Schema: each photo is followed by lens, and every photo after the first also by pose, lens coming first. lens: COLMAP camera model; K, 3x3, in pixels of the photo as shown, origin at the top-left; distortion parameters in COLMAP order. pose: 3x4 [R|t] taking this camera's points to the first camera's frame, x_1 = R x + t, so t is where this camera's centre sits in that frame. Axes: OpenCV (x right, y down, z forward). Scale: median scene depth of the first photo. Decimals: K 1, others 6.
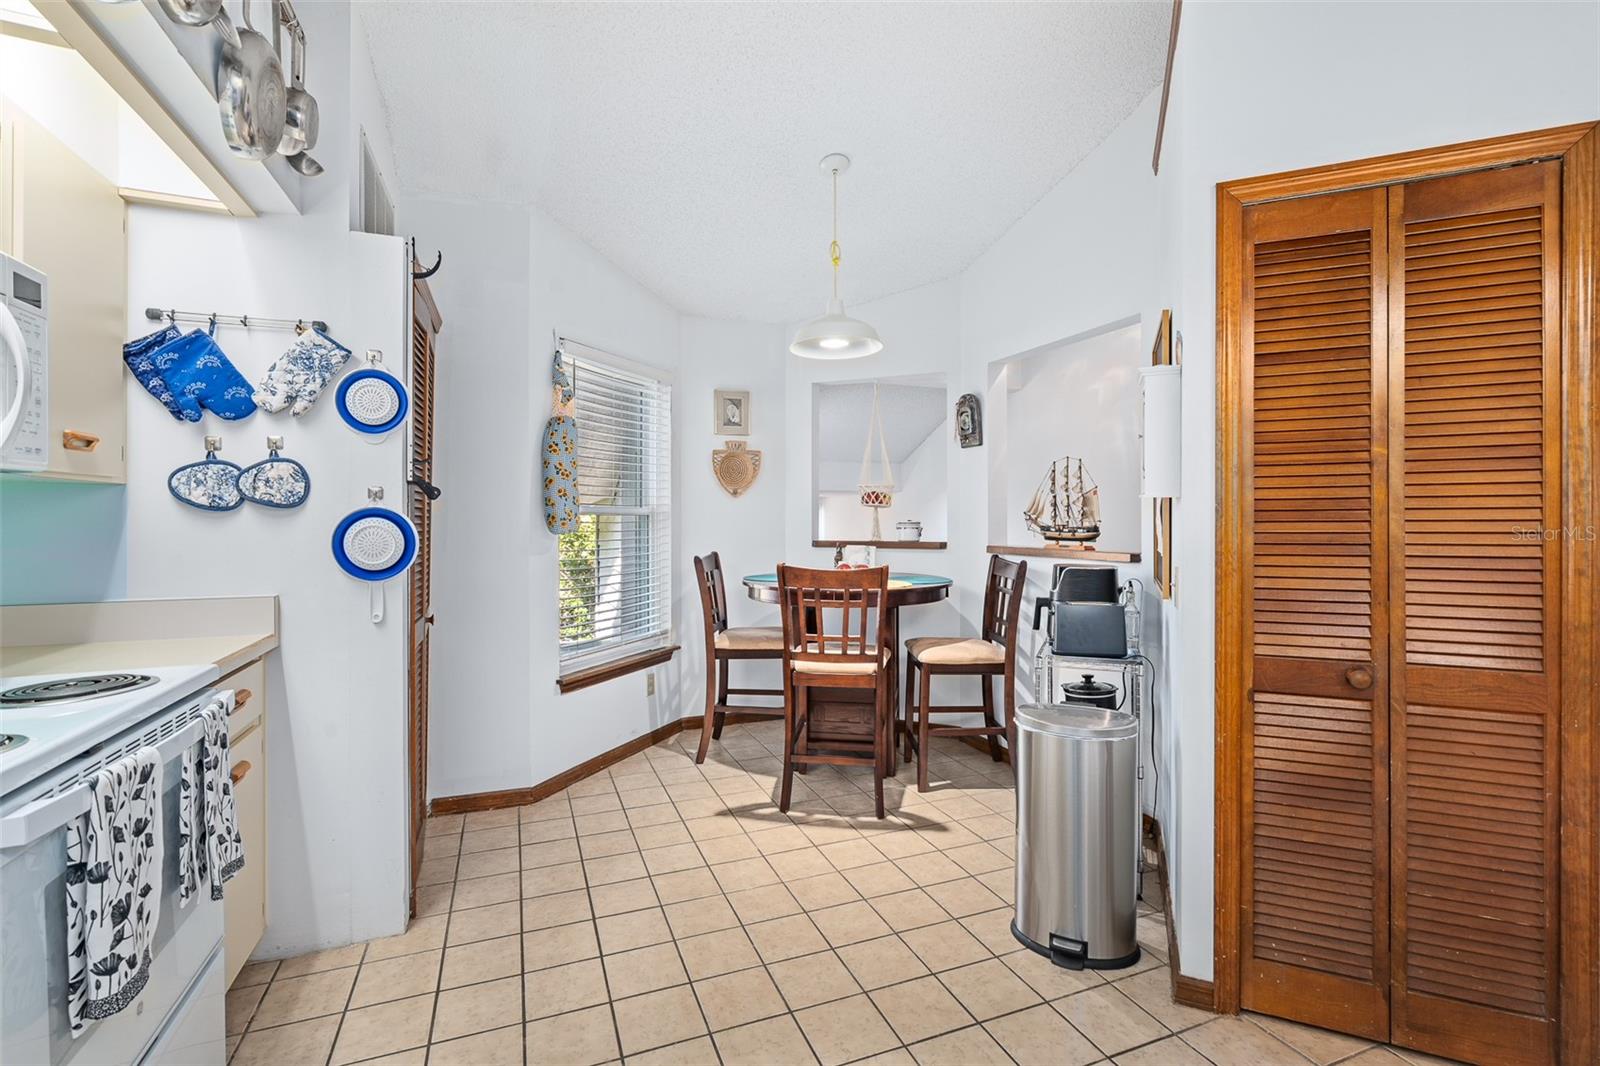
lens RADIAL K [[727.7, 0, 799.7], [0, 727.7, 524.4], [0, 0, 1]] dist [-0.003772, 0.000215]
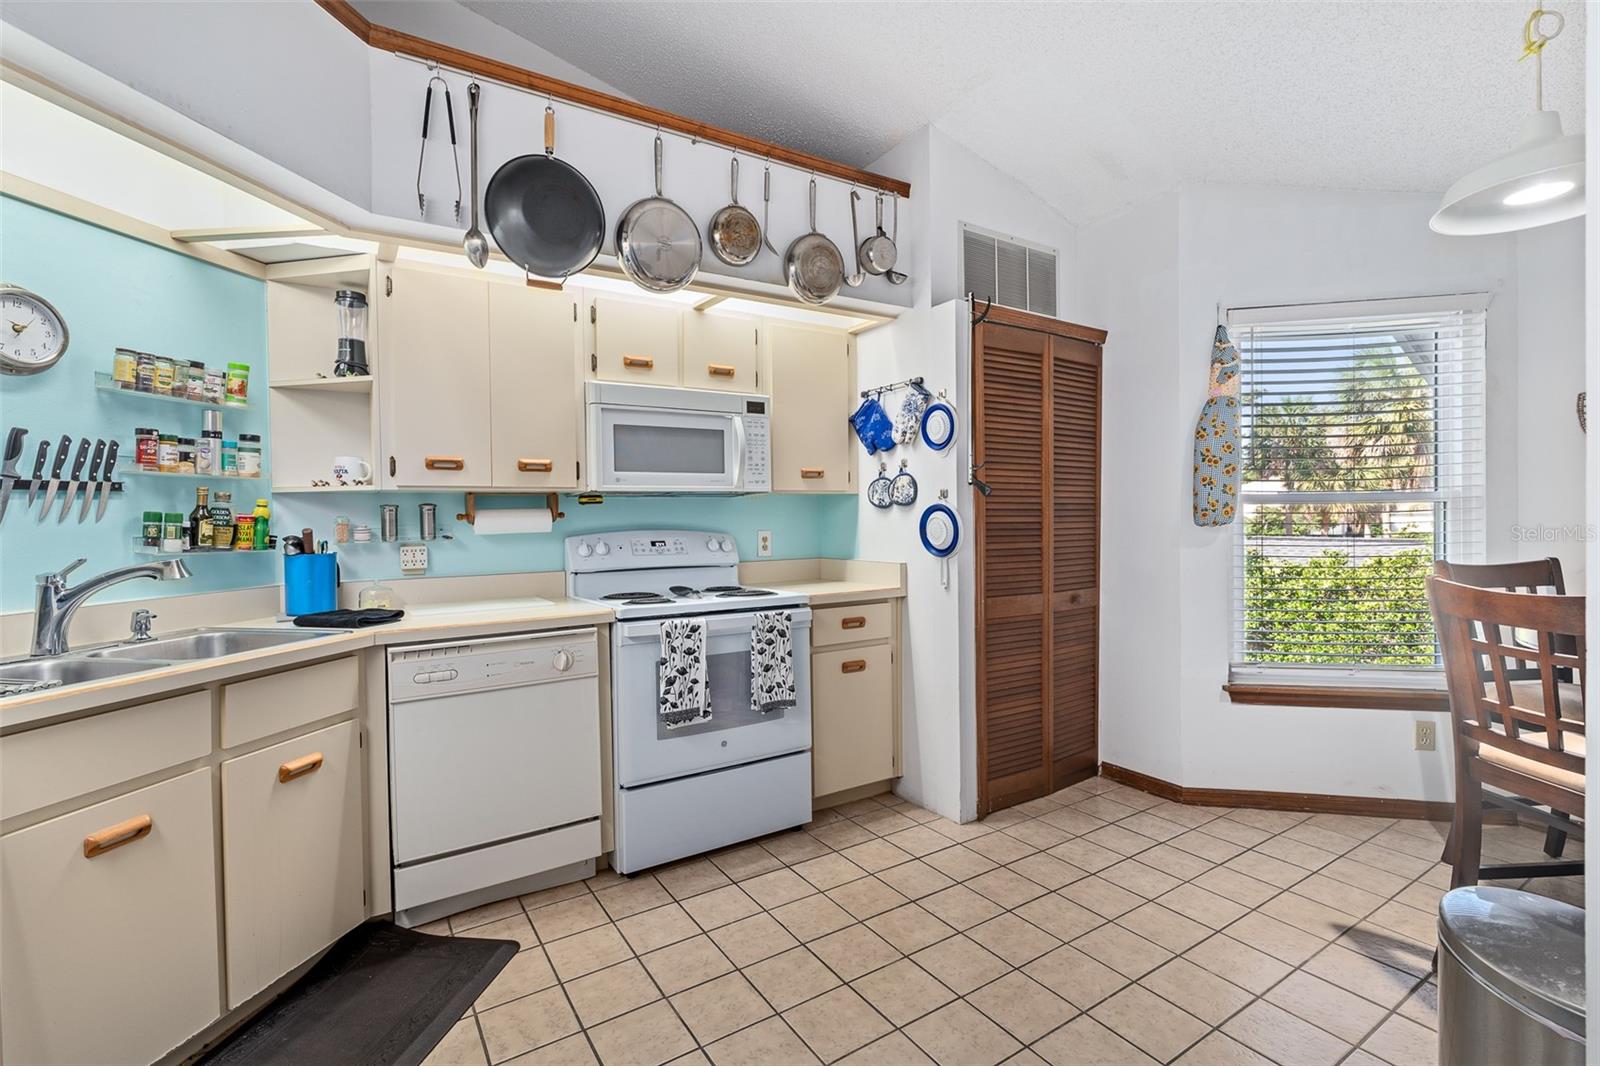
lens RADIAL K [[727.7, 0, 799.7], [0, 727.7, 524.4], [0, 0, 1]] dist [-0.003772, 0.000215]
pose [[0.194828, 0.009812, -0.980788, 0.444781], [0.002918, 0.999940, 0.010583, 0.000124], [0.980833, -0.004924, 0.194787, 0.291660]]
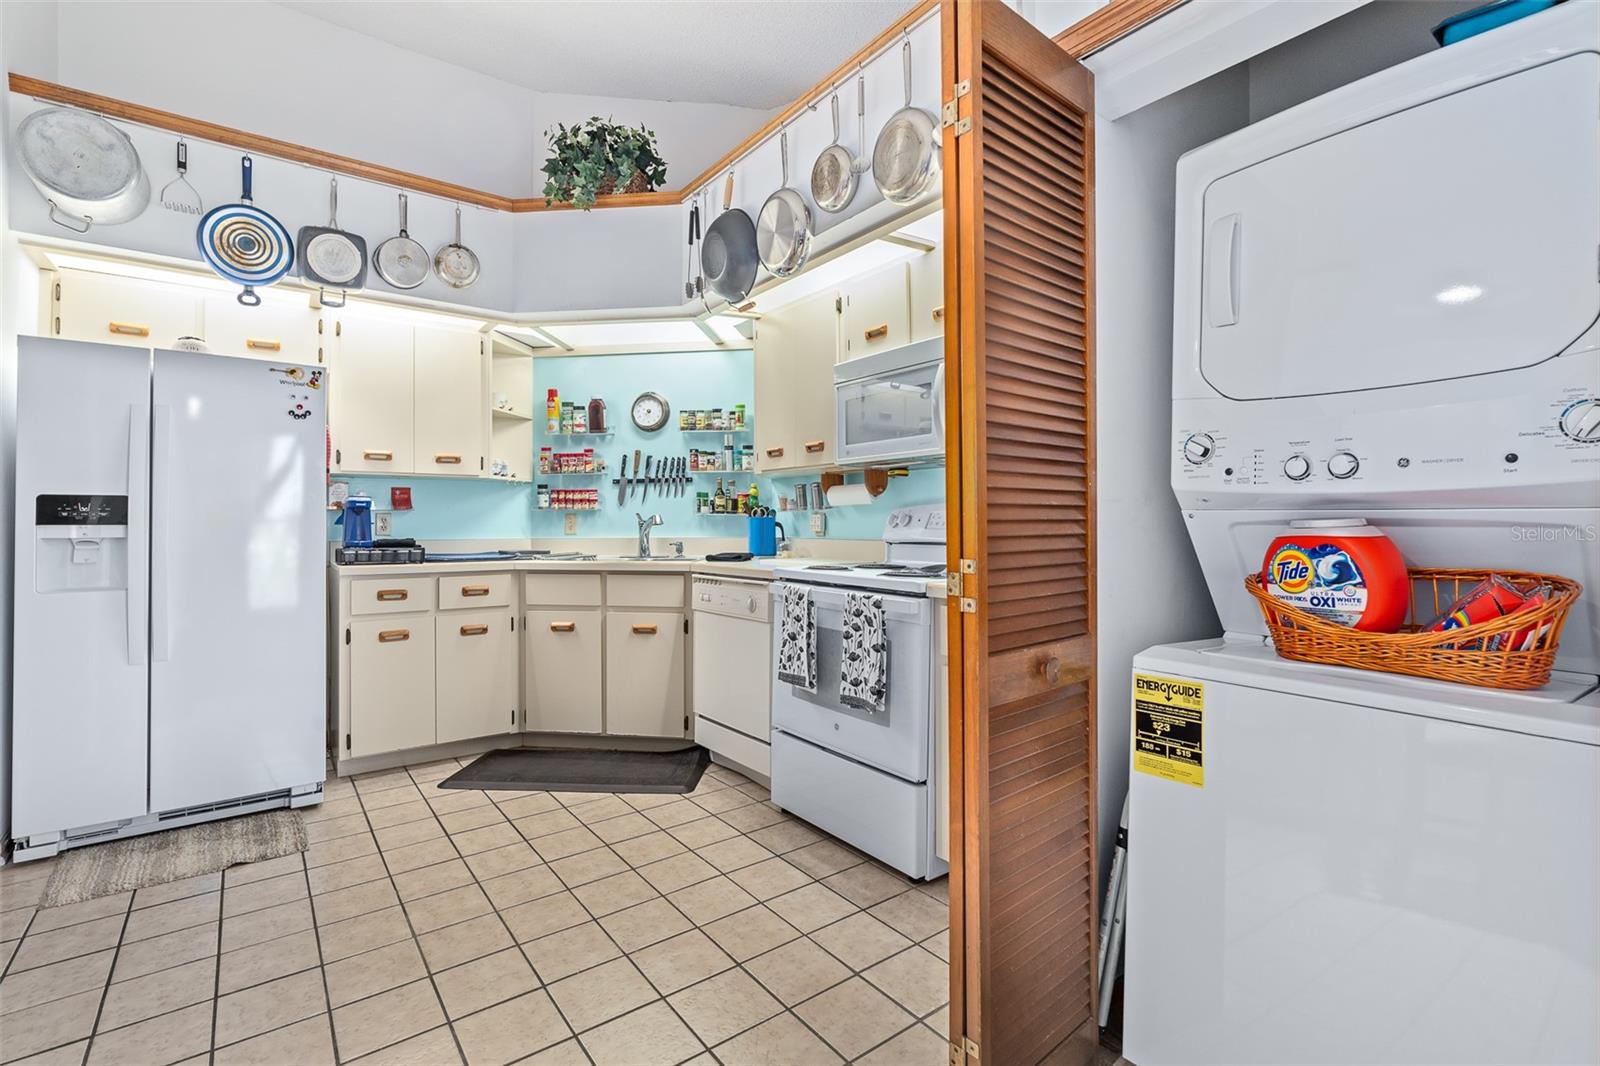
lens RADIAL K [[721.9, 0, 793.1], [0, 721.9, 516.3], [0, 0, 1]] dist [-0.002812, 0.000076]
pose [[-0.962428, 0.003417, -0.271516, -0.092323], [0.002223, 0.999986, 0.004704, 0.028595], [0.271528, 0.003924, -0.962422, 1.042381]]
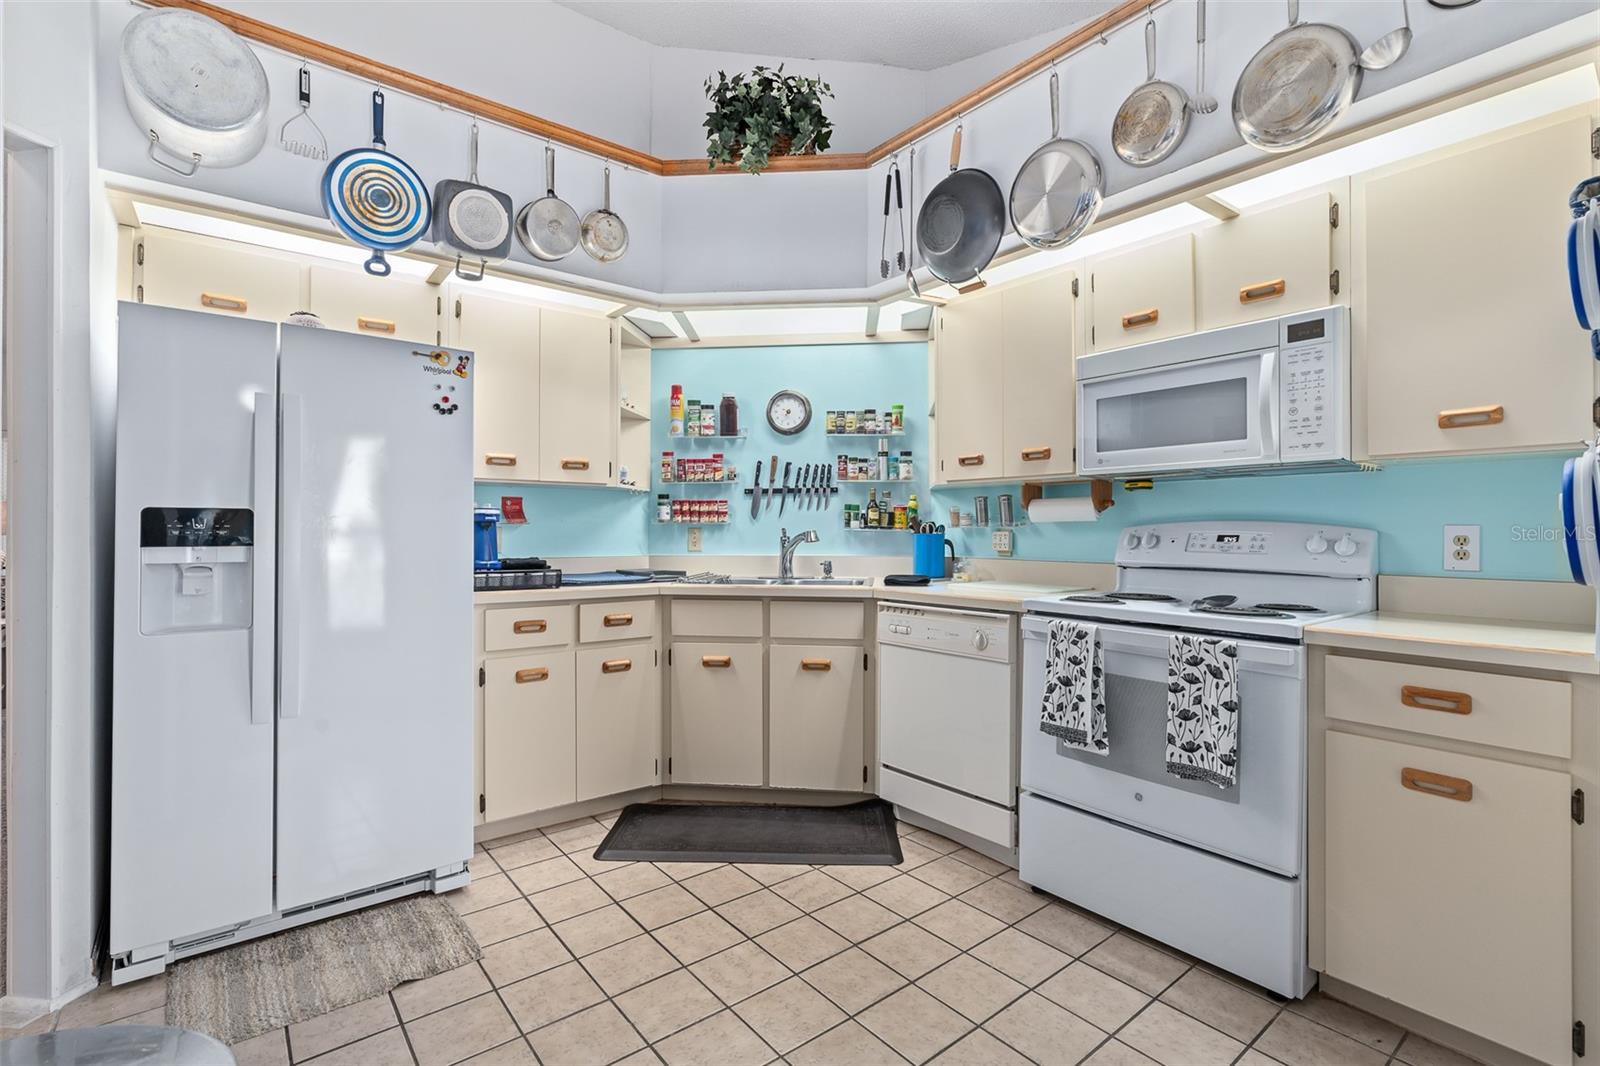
lens RADIAL K [[727.7, 0, 799.7], [0, 727.7, 524.4], [0, 0, 1]] dist [-0.003772, 0.000215]
pose [[-0.953938, -0.000941, -0.300001, 0.112206], [-0.002959, 0.999976, 0.006272, 0.017065], [0.299988, 0.006870, -0.953918, 0.842671]]
